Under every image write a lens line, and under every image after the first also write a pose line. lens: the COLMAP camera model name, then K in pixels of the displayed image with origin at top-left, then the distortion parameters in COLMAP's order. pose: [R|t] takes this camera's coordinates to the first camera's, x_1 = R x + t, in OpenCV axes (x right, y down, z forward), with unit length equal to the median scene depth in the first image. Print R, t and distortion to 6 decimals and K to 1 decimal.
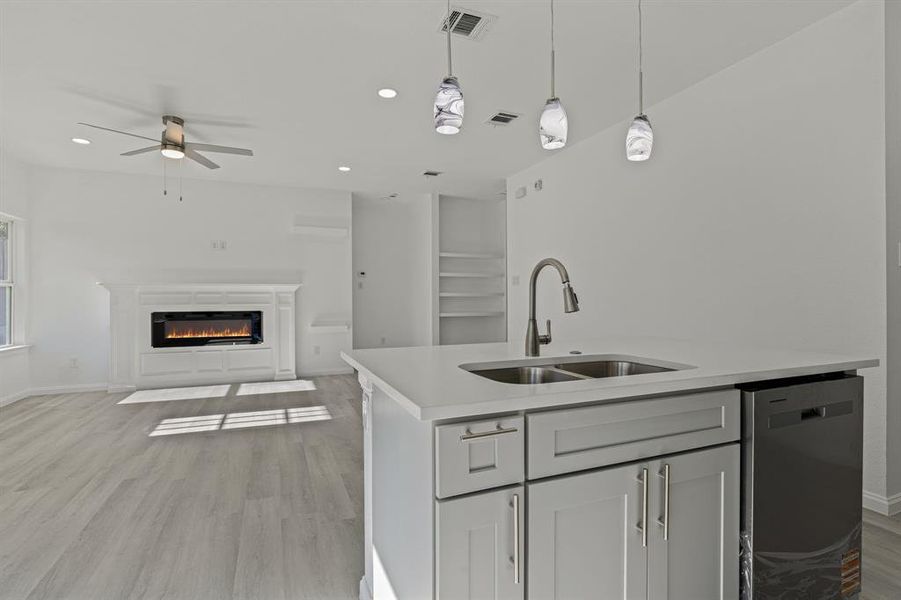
lens RADIAL K [[443.8, 0, 453.4], [0, 443.8, 296.8], [0, 0, 1]] dist [-0.001126, -0.001072]
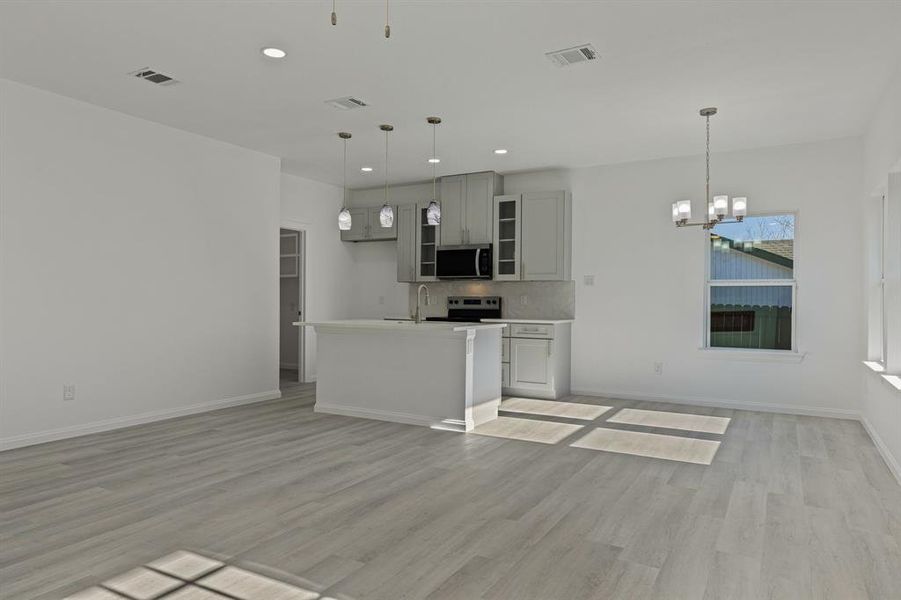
lens RADIAL K [[582.6, 0, 451.4], [0, 582.6, 299.6], [0, 0, 1]] dist [0.007367, 0.000135]
pose [[-0.621708, -0.001223, 0.783248, -0.736236], [-0.005242, 0.999983, -0.002599, 0.003351], [-0.783232, -0.005721, -0.621703, 0.860067]]
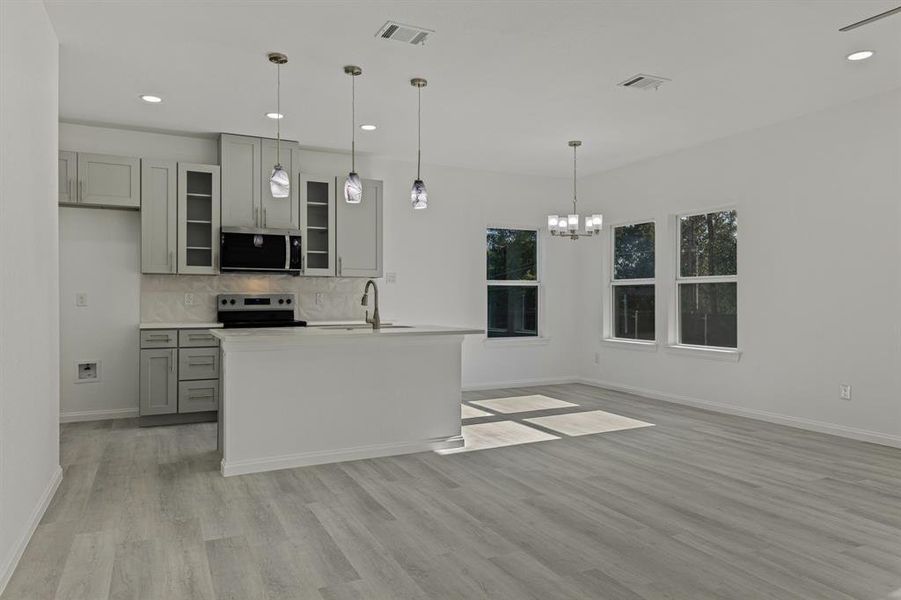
lens RADIAL K [[603.5, 0, 453.8], [0, 603.5, 299.0], [0, 0, 1]] dist [0.005759, 0.005756]
pose [[-0.997369, 0.003398, -0.072419, 0.009372], [0.003301, 0.999993, 0.001454, 0.000201], [0.072423, 0.001211, -0.997373, 1.101687]]
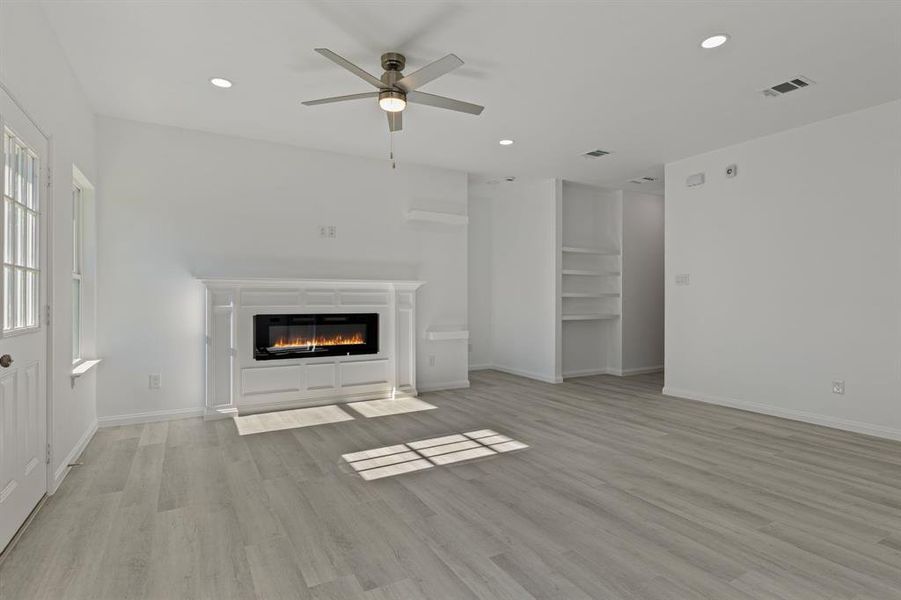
lens RADIAL K [[468.0, 0, 447.6], [0, 468.0, 298.6], [0, 0, 1]] dist [-0.001480, -0.001341]
pose [[0.991407, 0.006346, 0.130662, -0.441454], [-0.006580, 0.999977, 0.001354, 0.003087], [-0.130650, -0.002202, 0.991426, 0.138140]]
